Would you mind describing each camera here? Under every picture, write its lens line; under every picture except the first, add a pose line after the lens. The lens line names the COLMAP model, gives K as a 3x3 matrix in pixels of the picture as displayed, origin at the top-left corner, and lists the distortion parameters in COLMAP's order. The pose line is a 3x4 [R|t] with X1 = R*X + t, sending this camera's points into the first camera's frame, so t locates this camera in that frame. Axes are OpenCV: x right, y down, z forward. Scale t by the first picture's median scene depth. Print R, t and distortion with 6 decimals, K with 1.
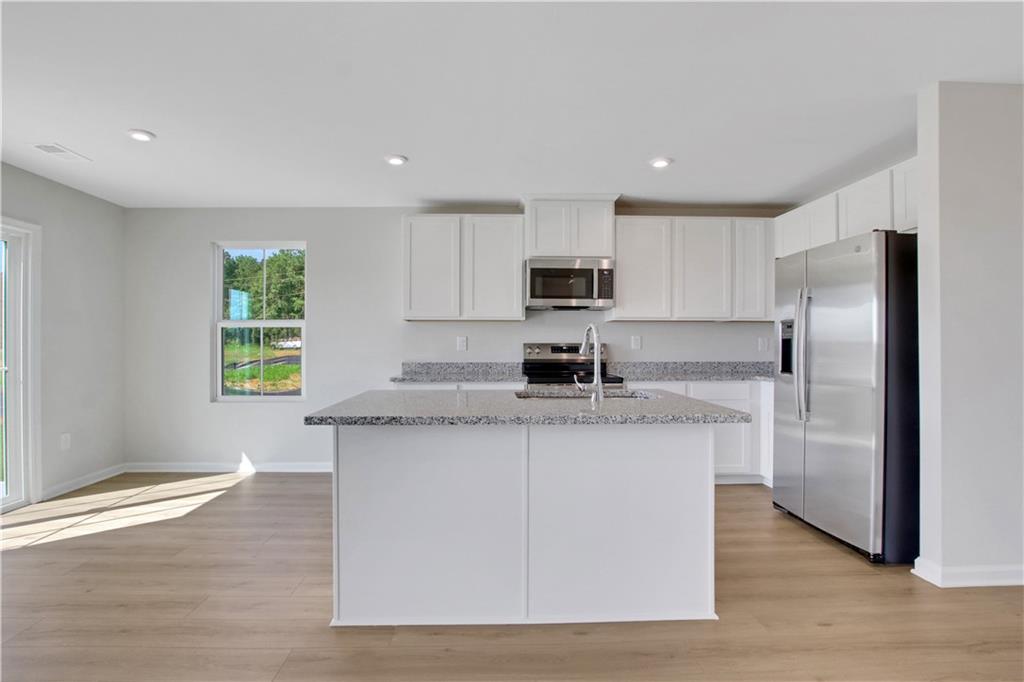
lens RADIAL K [[495.8, 0, 507.0], [0, 495.8, 345.6], [0, 0, 1]] dist [-0.024669, 0.000190]
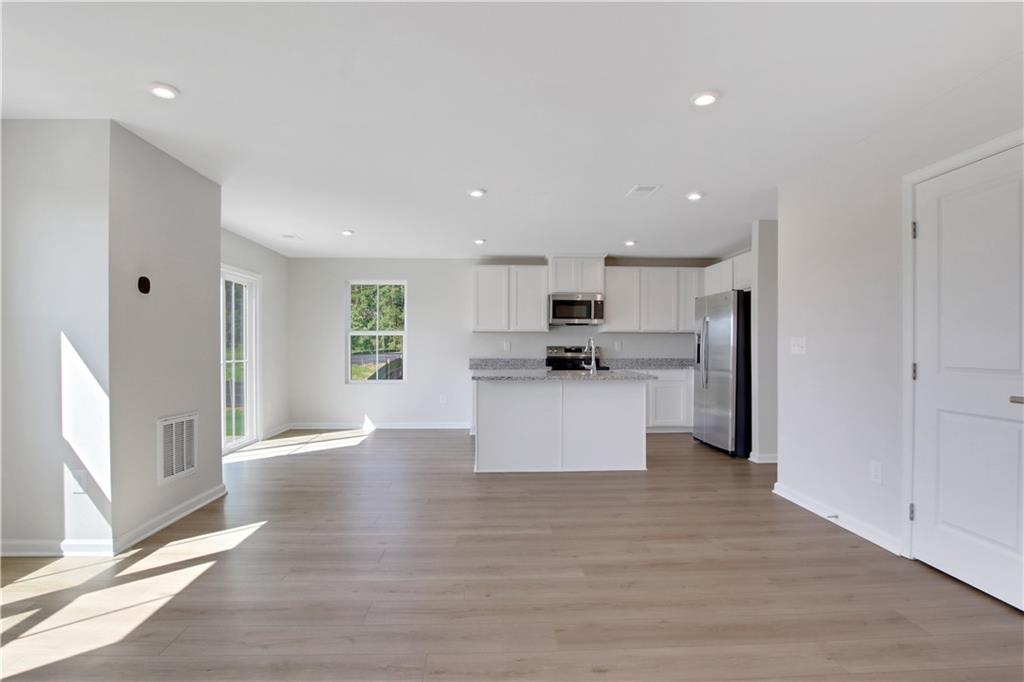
lens RADIAL K [[501.7, 0, 511.0], [0, 501.7, 348.4], [0, 0, 1]] dist [-0.027349, -0.000224]
pose [[0.999874, 0.001996, 0.015754, -0.111364], [-0.001975, 0.999997, -0.001381, 0.004847], [-0.015756, 0.001350, 0.999875, -0.620556]]
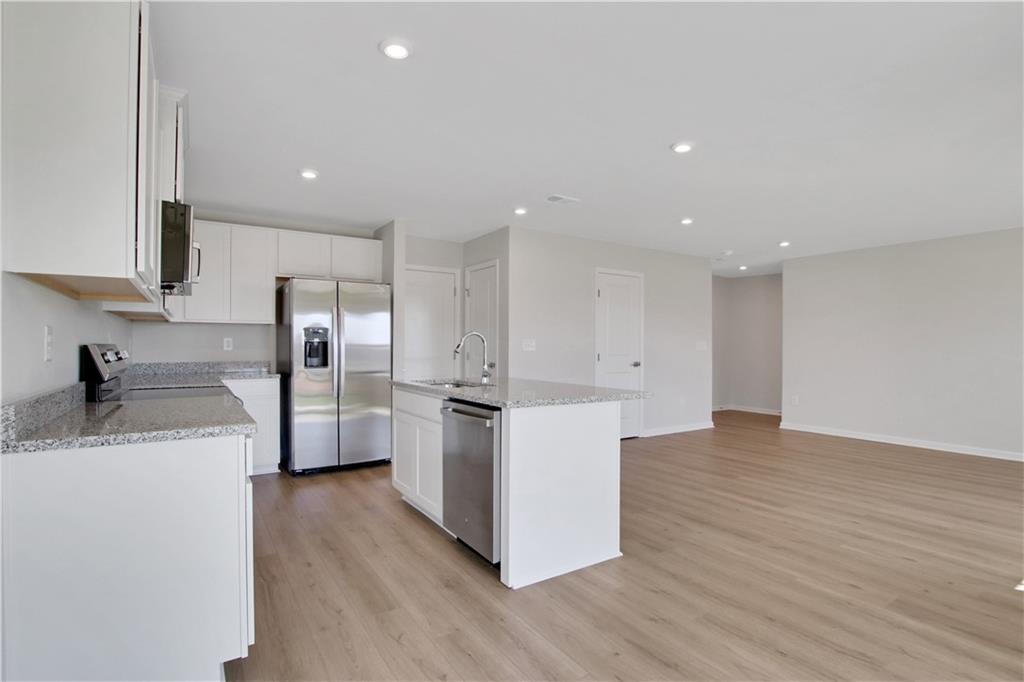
lens RADIAL K [[495.8, 0, 507.0], [0, 495.8, 345.6], [0, 0, 1]] dist [-0.024669, 0.000190]
pose [[-0.513073, -0.002450, 0.858341, -0.658092], [-0.000933, 0.999997, 0.002297, -0.004533], [-0.858344, 0.000378, -0.513074, 0.950562]]
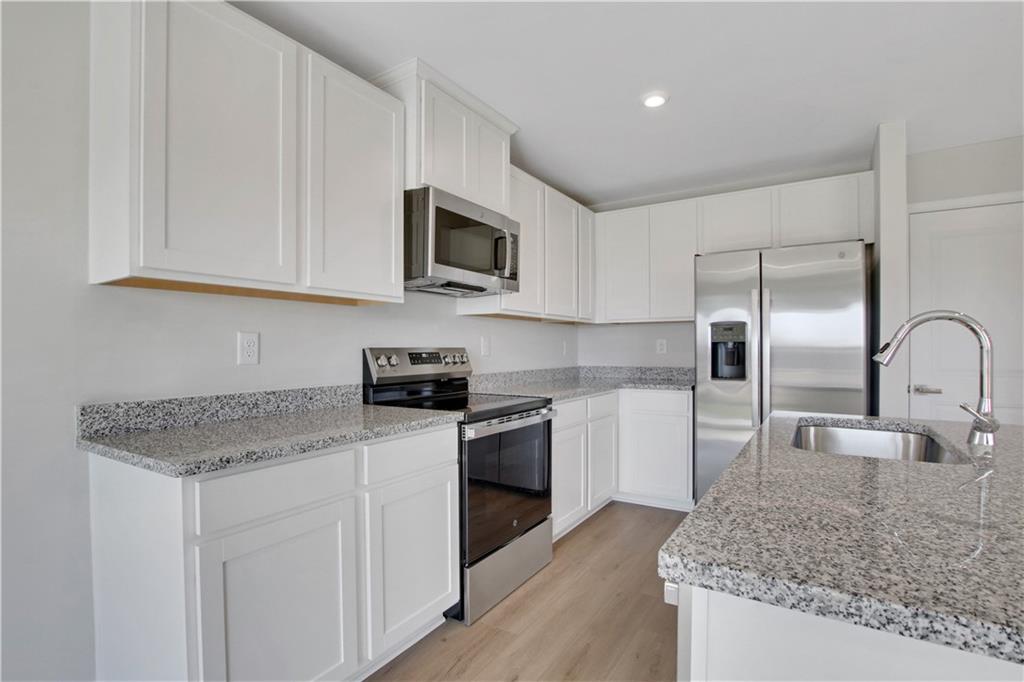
lens RADIAL K [[495.8, 0, 507.0], [0, 495.8, 345.6], [0, 0, 1]] dist [-0.024669, 0.000190]
pose [[0.578820, 0.001529, 0.815454, -0.328938], [0.005298, 0.999970, -0.005635, -0.003113], [-0.815438, 0.007582, 0.578795, 0.610699]]
